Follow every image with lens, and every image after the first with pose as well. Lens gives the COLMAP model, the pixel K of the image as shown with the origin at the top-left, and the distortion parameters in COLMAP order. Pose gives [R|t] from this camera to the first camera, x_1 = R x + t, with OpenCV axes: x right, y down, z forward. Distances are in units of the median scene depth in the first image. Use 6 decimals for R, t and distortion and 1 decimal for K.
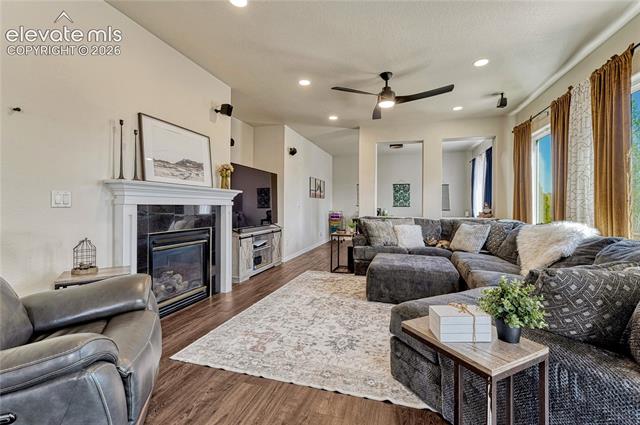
lens RADIAL K [[279.0, 0, 319.8], [0, 279.0, 208.1], [0, 0, 1]] dist [-0.006503, 0.000074]
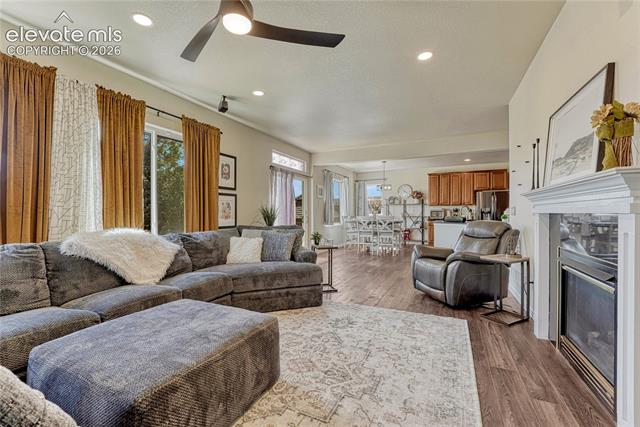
lens RADIAL K [[276.2, 0, 323.1], [0, 276.2, 213.7], [0, 0, 1]] dist [-0.003283, -0.000193]
pose [[-0.991125, -0.002484, 0.132910, 0.006189], [-0.001103, 0.999945, 0.010470, -0.020103], [-0.132928, 0.010230, -0.991073, 2.051980]]
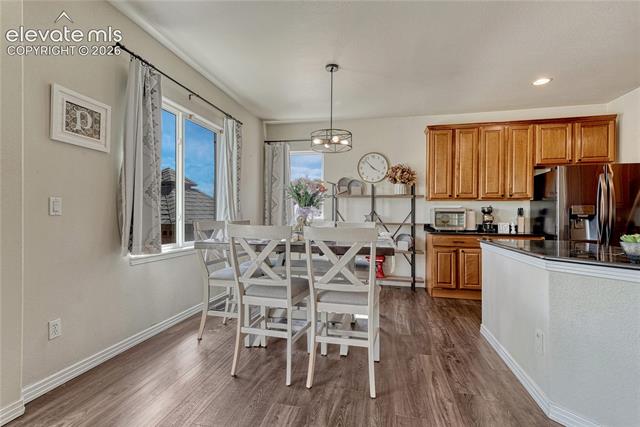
lens RADIAL K [[300.5, 0, 319.2], [0, 300.5, 214.6], [0, 0, 1]] dist [0.016606, 0.000067]
pose [[-0.996768, -0.021040, -0.077530, -0.036865], [-0.021354, 0.999767, 0.003221, -0.012315], [0.077444, 0.004866, -0.996985, 1.408424]]
